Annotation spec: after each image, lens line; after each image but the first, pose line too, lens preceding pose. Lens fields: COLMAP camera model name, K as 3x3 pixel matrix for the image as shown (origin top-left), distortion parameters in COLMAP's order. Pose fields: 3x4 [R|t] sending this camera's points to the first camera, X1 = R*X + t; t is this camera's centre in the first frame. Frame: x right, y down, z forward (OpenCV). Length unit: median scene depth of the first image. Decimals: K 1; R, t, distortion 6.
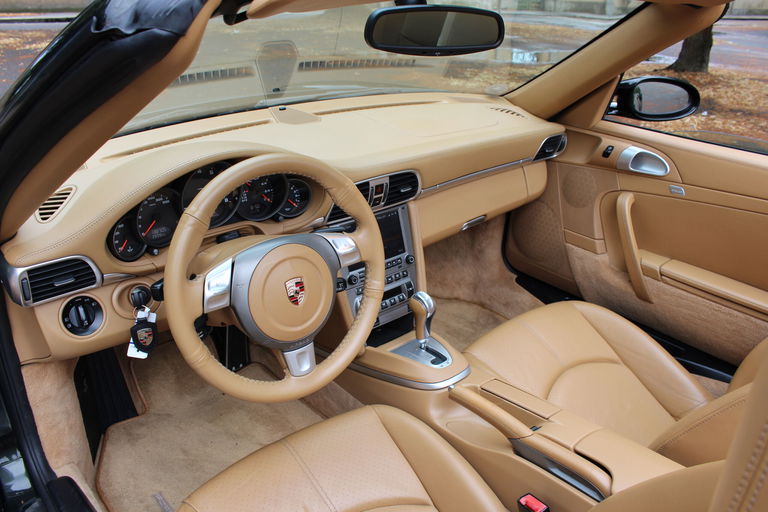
lens RADIAL K [[628.1, 0, 384.0], [0, 628.1, 256.0], [0, 0, 1]] dist [-0.173479, 0.142694]
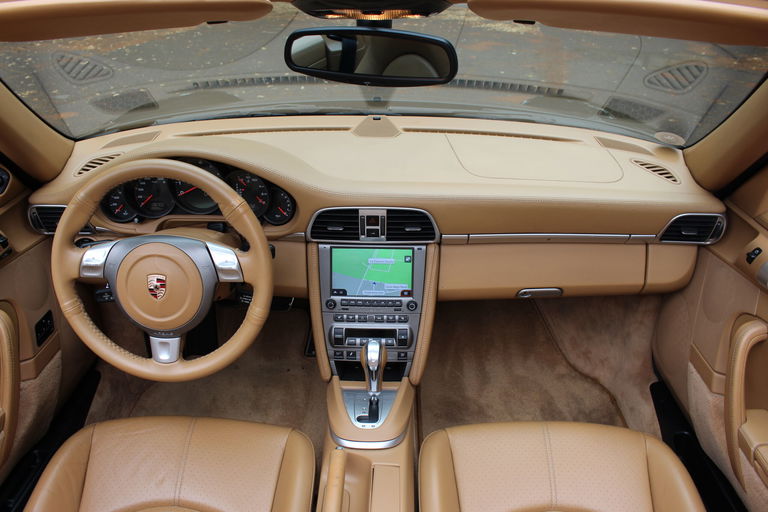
lens RADIAL K [[628.1, 0, 384.0], [0, 628.1, 256.0], [0, 0, 1]] dist [-0.173479, 0.142694]
pose [[0.742829, 0.283000, -0.606726, 0.548253], [-0.275595, 0.955175, 0.108112, -0.152251], [0.610125, 0.086902, 0.787525, 0.271900]]
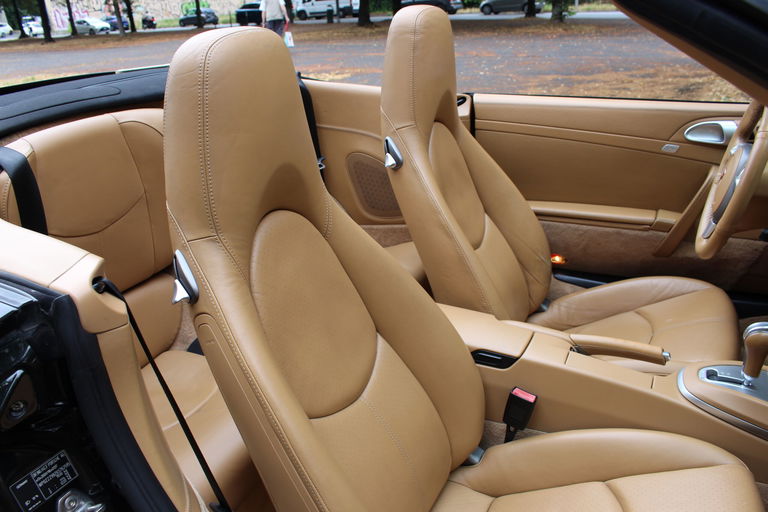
lens RADIAL K [[628.1, 0, 384.0], [0, 628.1, 256.0], [0, 0, 1]] dist [-0.173479, 0.142694]
pose [[-0.907930, 0.183528, -0.376804, 0.765340], [-0.150902, 0.695595, 0.702407, -0.463979], [0.391014, 0.694597, -0.603856, 1.154515]]
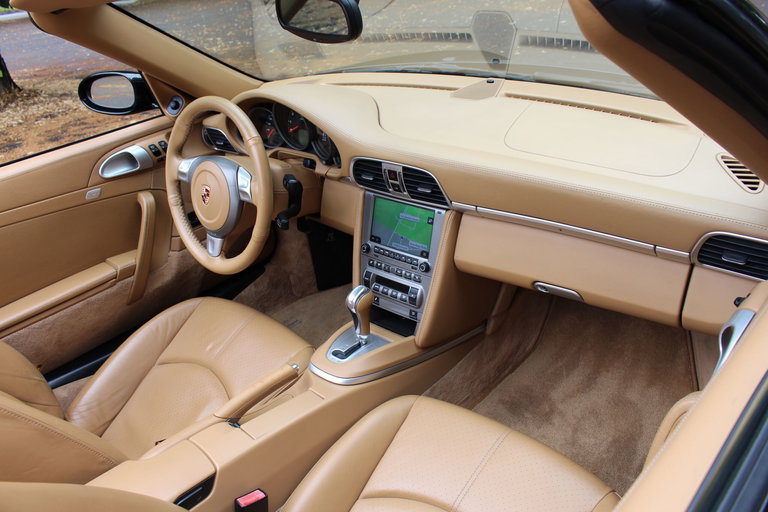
lens RADIAL K [[628.1, 0, 384.0], [0, 628.1, 256.0], [0, 0, 1]] dist [-0.173479, 0.142694]
pose [[0.122008, 0.426967, -0.895998, 0.850247], [-0.328840, 0.869145, 0.369393, -0.328723], [0.936471, 0.249571, 0.246447, 0.740701]]
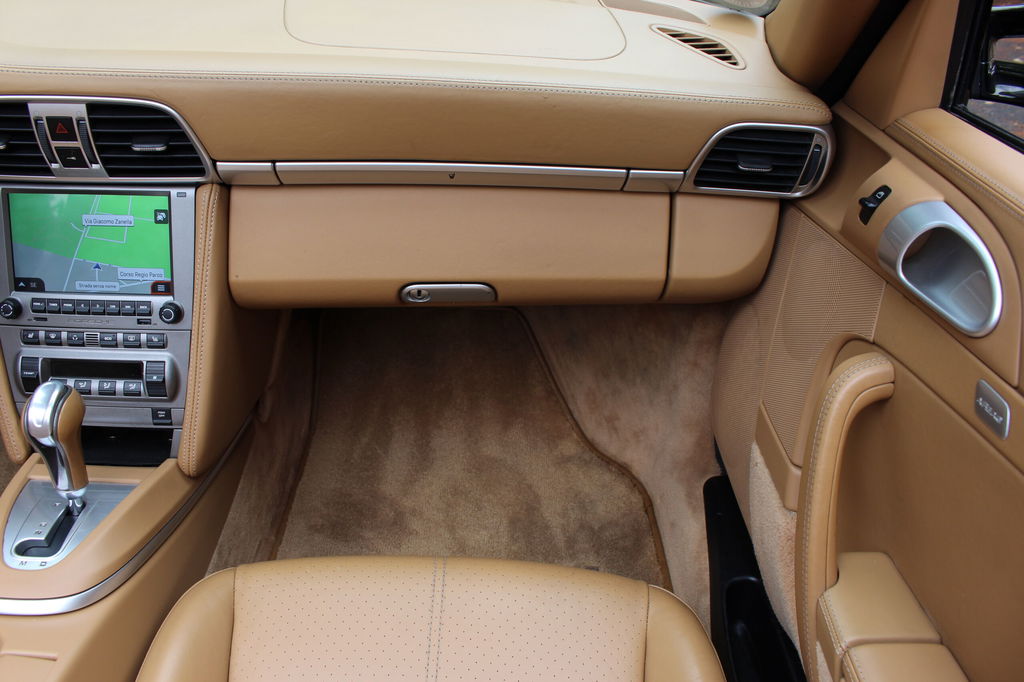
lens RADIAL K [[837.5, 0, 512.0], [0, 837.5, 341.0], [0, 0, 1]] dist [-0.173479, 0.142694]
pose [[0.767345, 0.333737, -0.547541, 0.551629], [-0.297725, 0.941697, 0.156739, -0.139185], [0.567927, 0.042744, 0.821968, 0.689340]]
